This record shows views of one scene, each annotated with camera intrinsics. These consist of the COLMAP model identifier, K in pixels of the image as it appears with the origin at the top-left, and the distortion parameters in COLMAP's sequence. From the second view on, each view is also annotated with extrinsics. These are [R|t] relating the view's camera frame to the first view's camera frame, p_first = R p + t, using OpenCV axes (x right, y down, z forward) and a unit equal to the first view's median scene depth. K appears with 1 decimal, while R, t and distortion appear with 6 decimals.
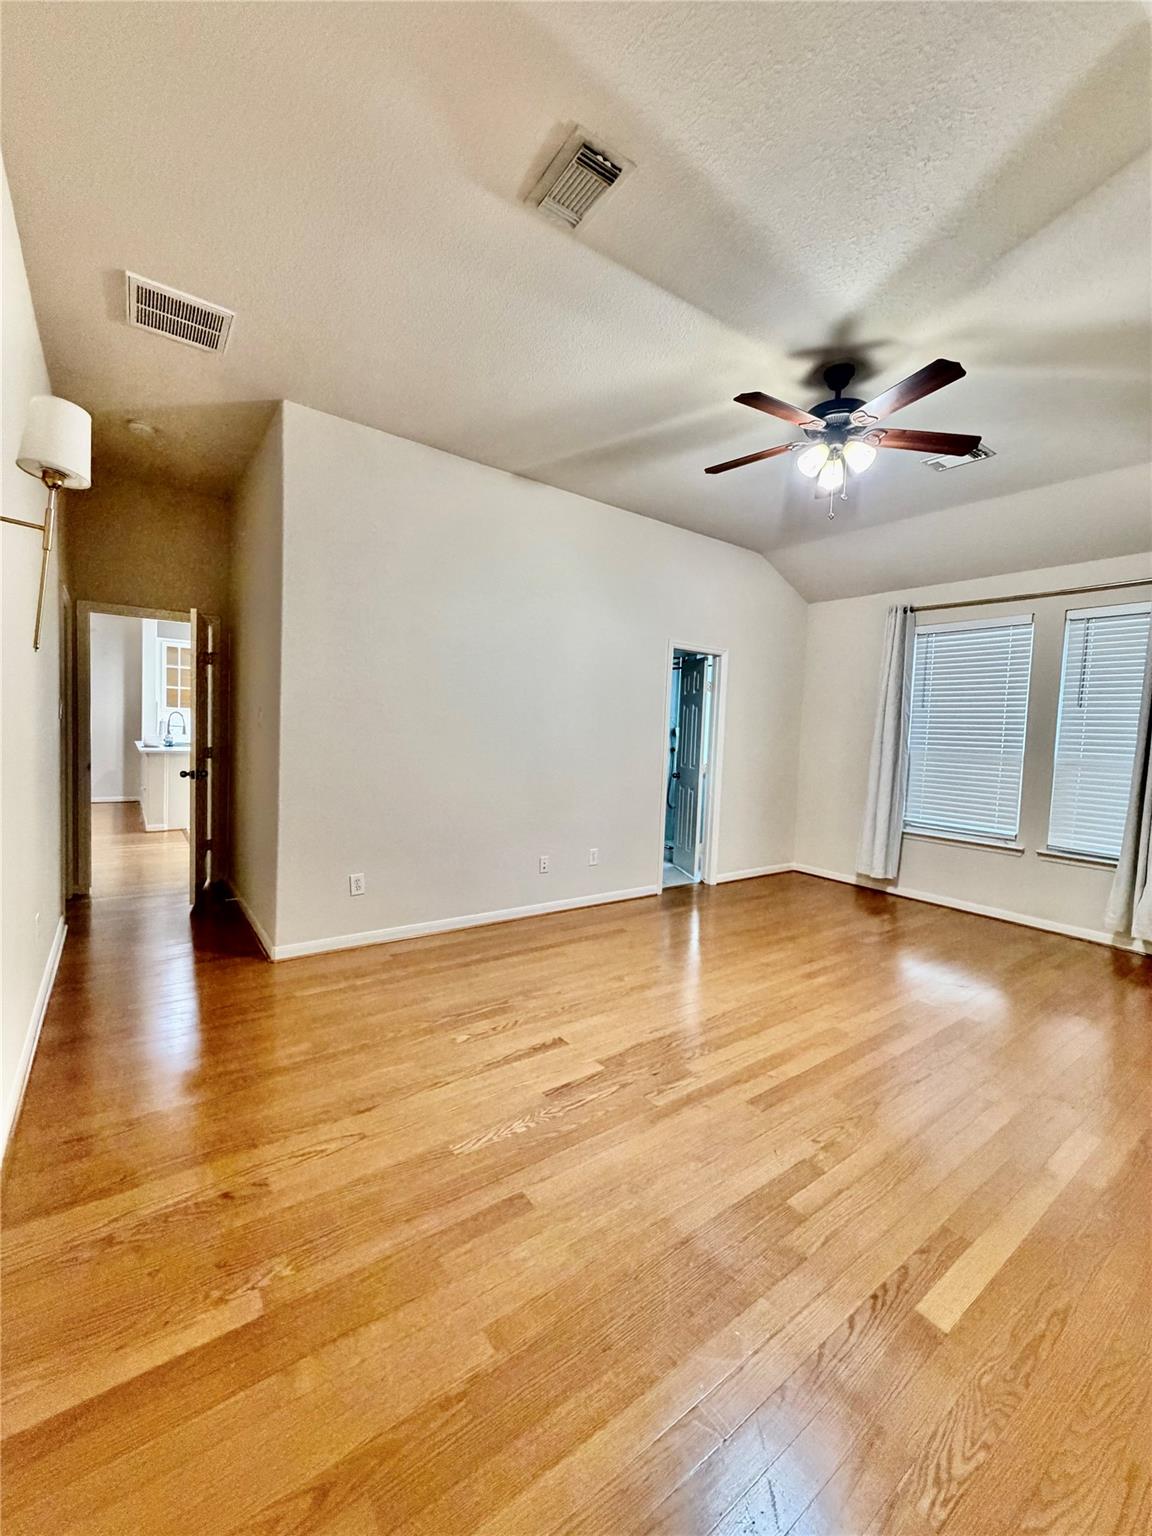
lens RADIAL K [[614.3, 0, 576.0], [0, 614.3, 768.0], [0, 0, 1]] dist [0.000129, -0.000116]
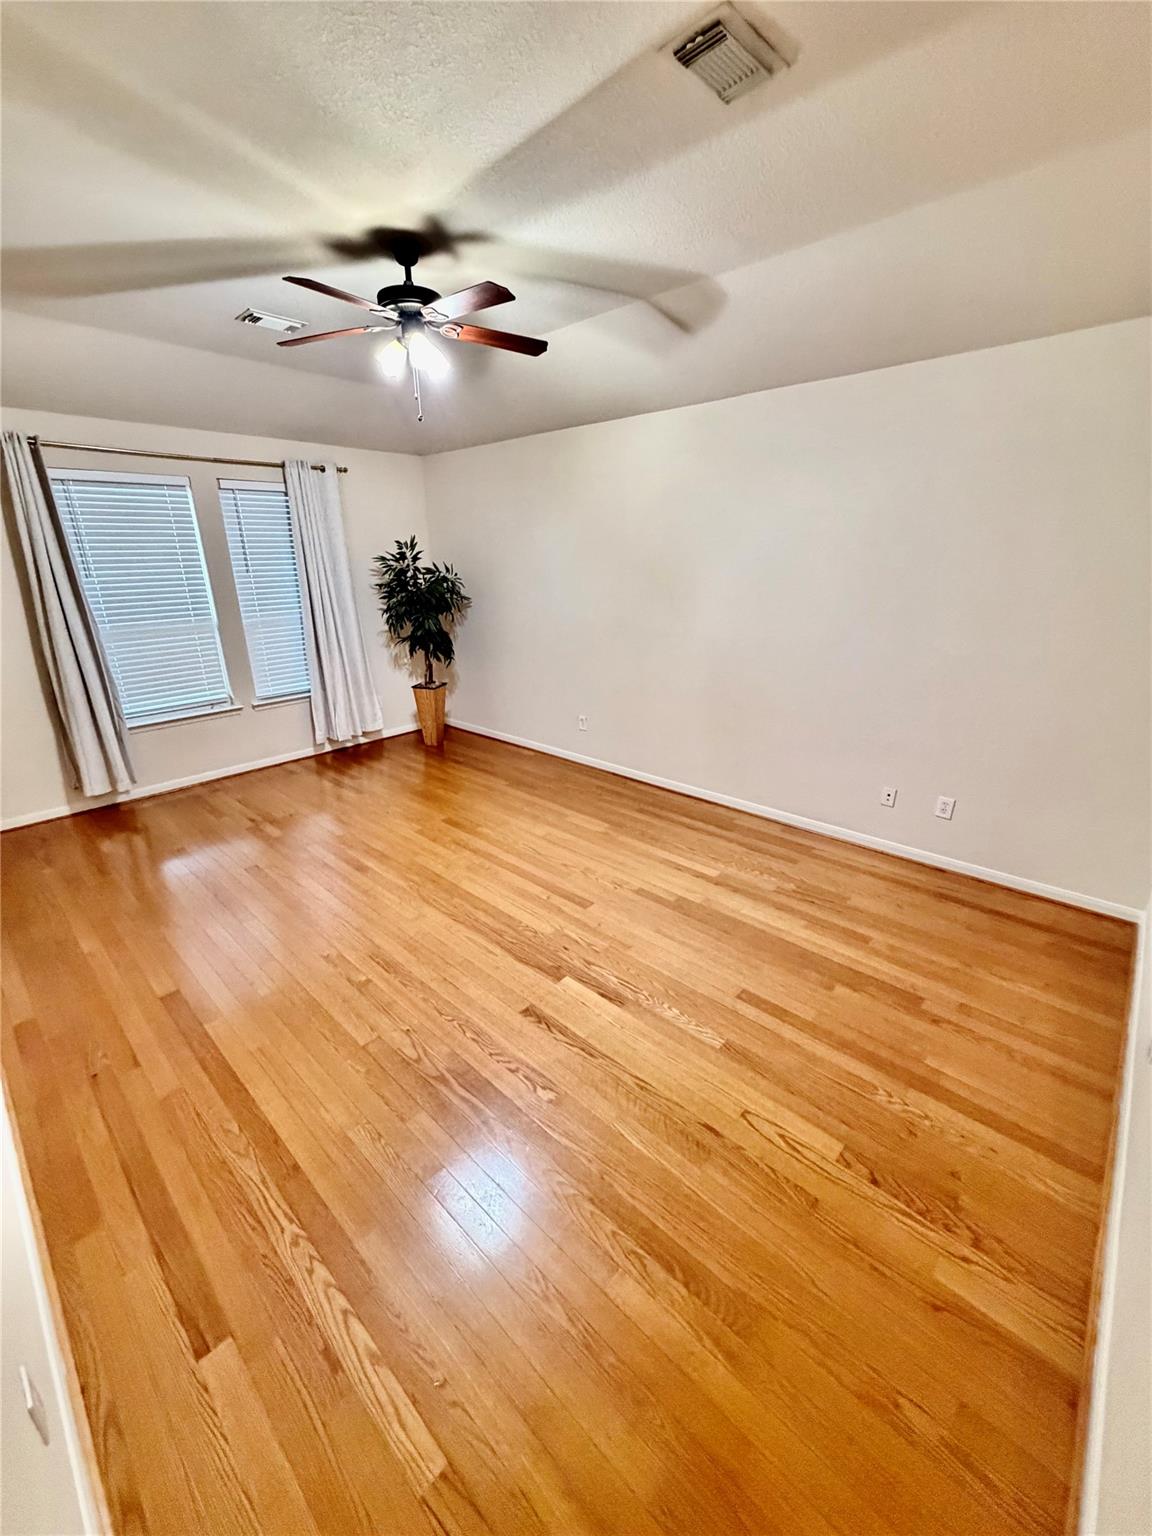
lens RADIAL K [[612.1, 0, 574.4], [0, 612.1, 764.1], [0, 0, 1]] dist [0.016836, 0.000143]
pose [[-0.184360, -0.356866, 0.915783, -0.751483], [0.065040, 0.925282, 0.373661, -0.253893], [-0.980704, 0.128450, -0.147375, 0.986777]]
